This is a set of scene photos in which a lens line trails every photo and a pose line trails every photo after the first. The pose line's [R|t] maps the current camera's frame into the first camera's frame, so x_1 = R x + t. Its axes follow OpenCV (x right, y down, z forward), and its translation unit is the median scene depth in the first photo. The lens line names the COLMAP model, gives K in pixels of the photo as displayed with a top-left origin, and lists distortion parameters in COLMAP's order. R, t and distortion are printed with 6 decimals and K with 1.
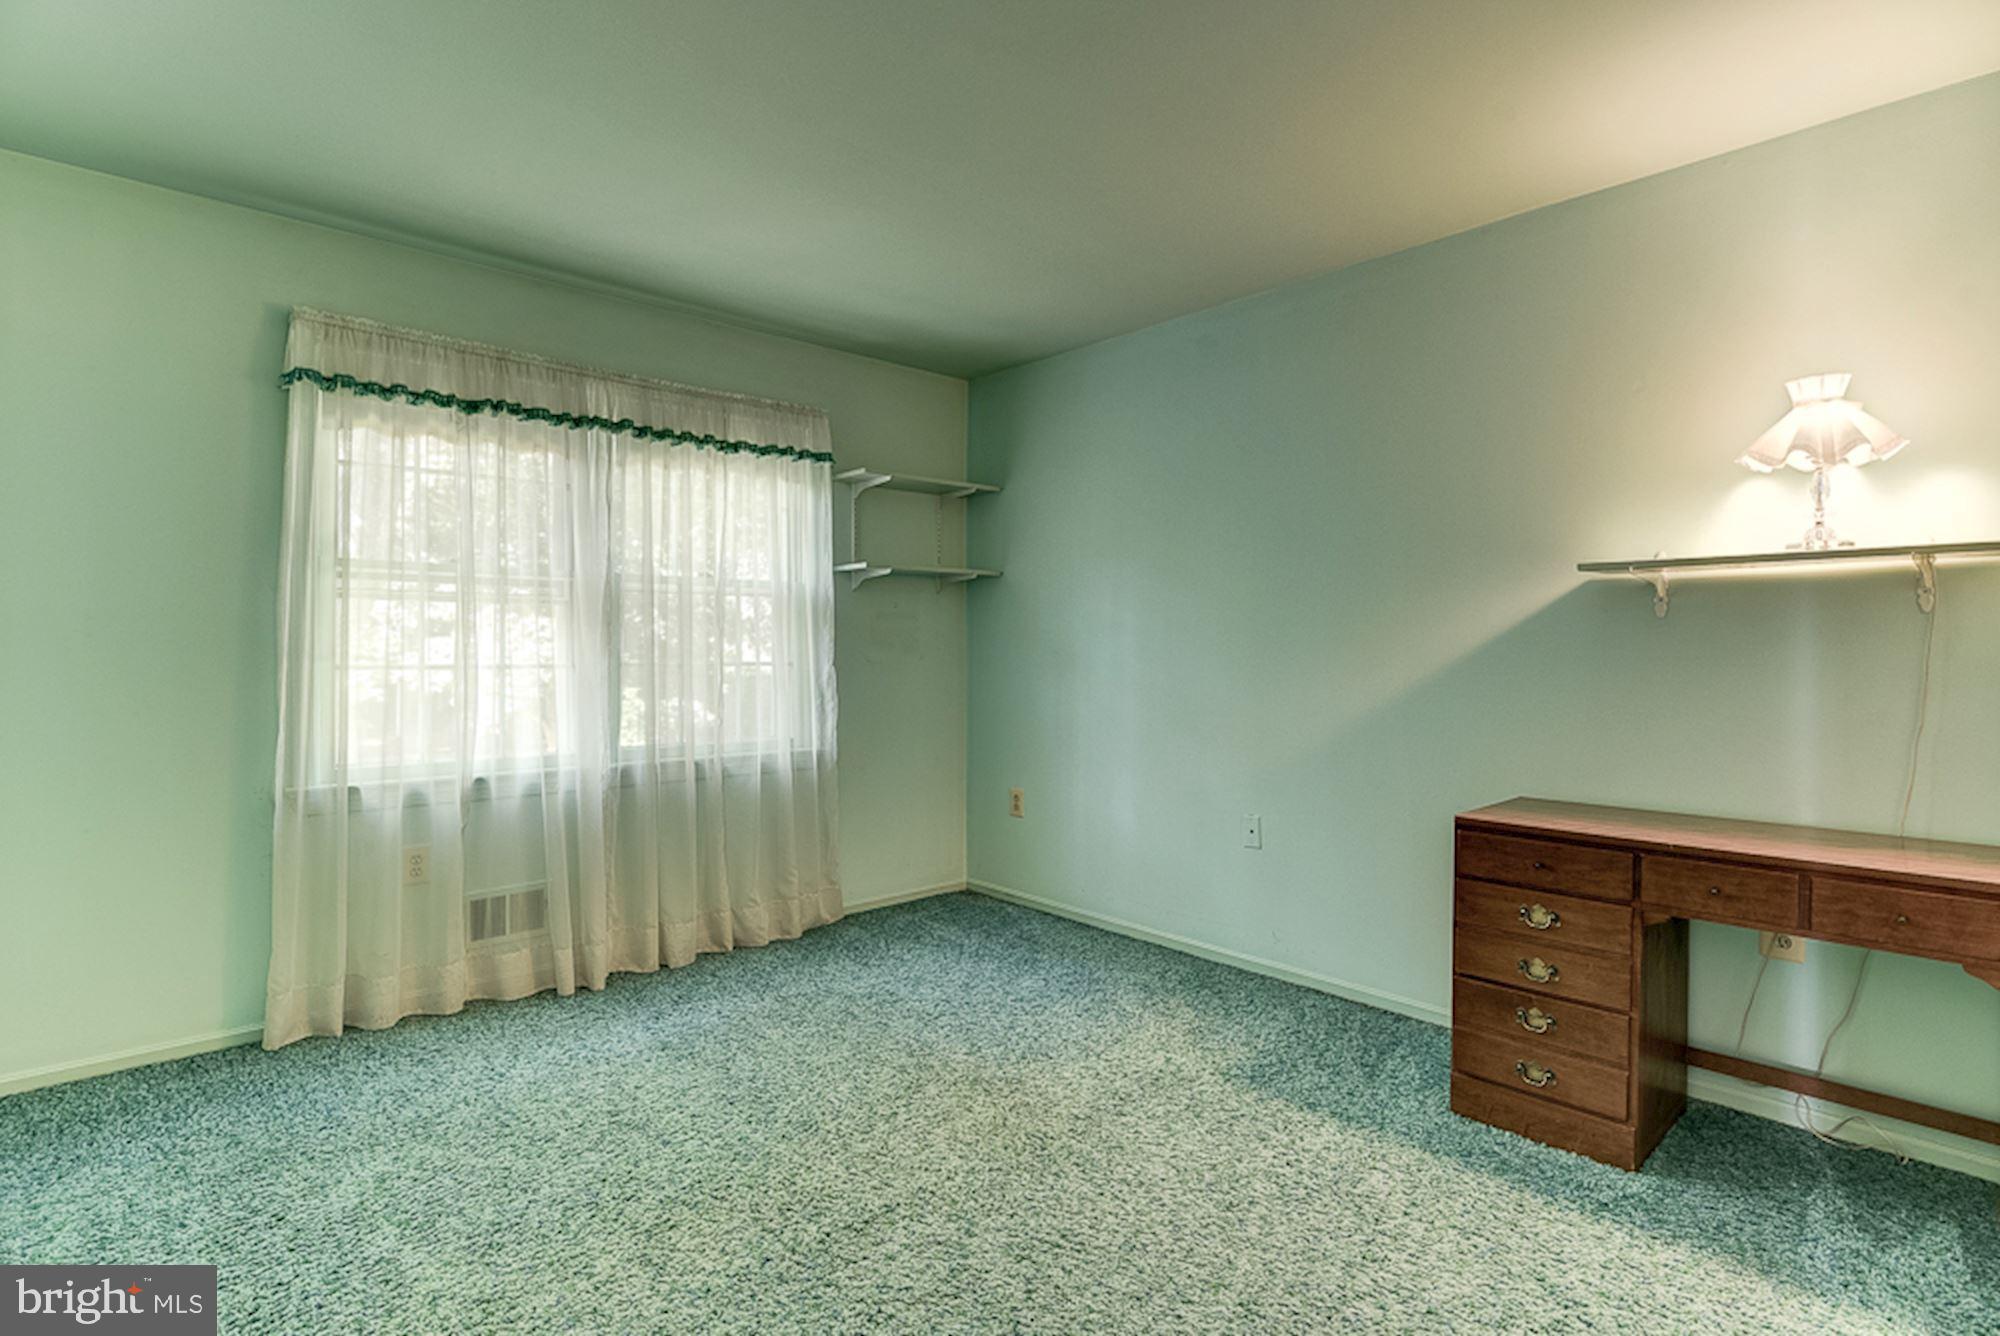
lens RADIAL K [[993.4, 0, 991.1], [0, 993.4, 656.1], [0, 0, 1]] dist [-0.002605, -0.000595]
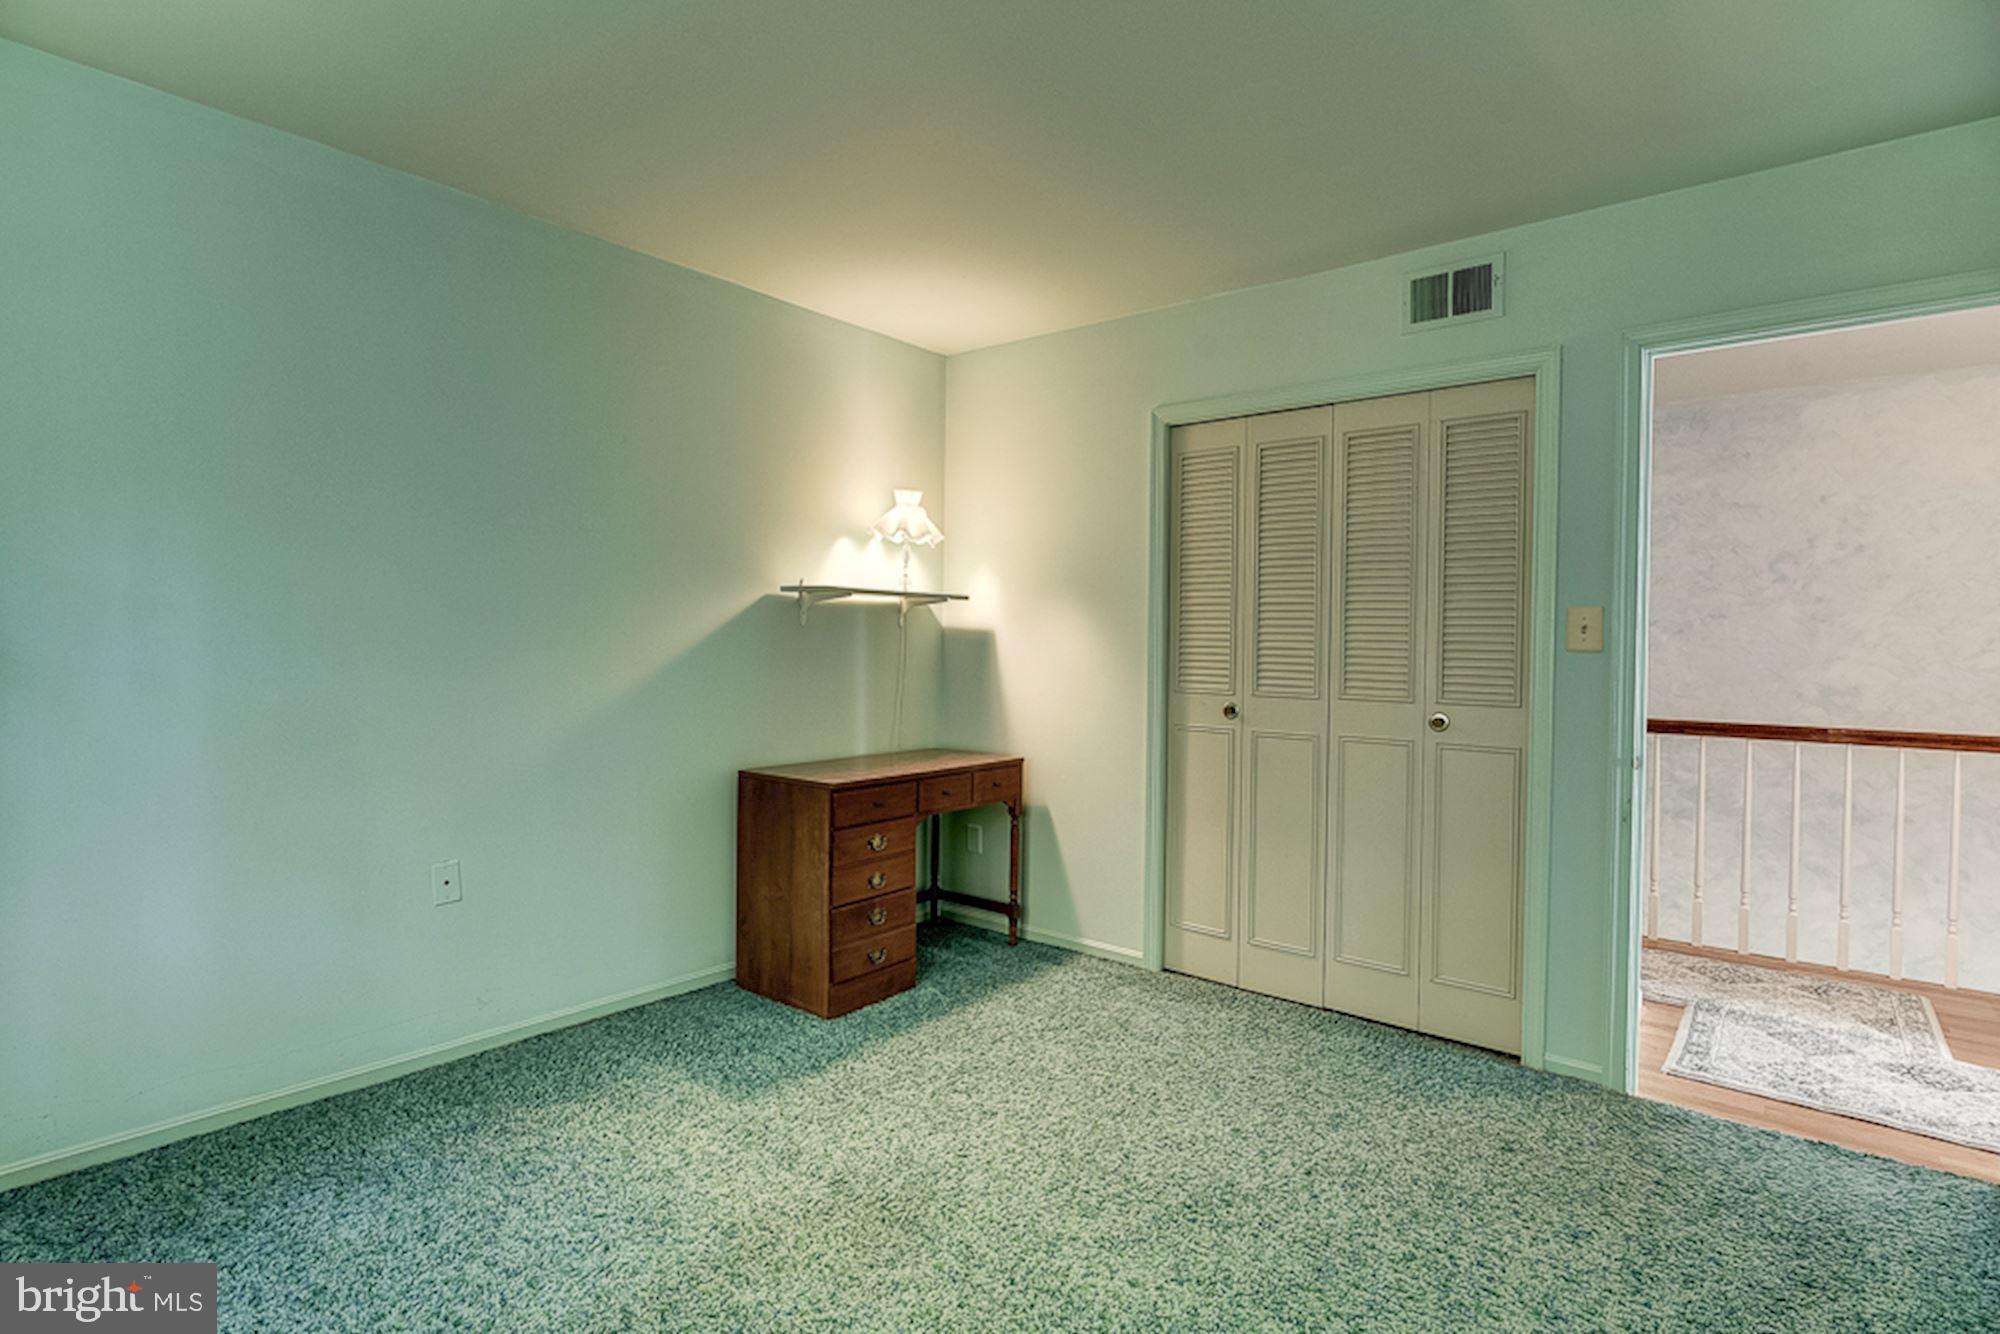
lens RADIAL K [[993.4, 0, 991.1], [0, 993.4, 655.1], [0, 0, 1]] dist [-0.002605, -0.000595]
pose [[-0.141926, -0.019077, 0.989693, -0.844356], [-0.004174, 0.999817, 0.018673, -0.026259], [-0.989868, -0.001480, -0.141980, 1.037996]]
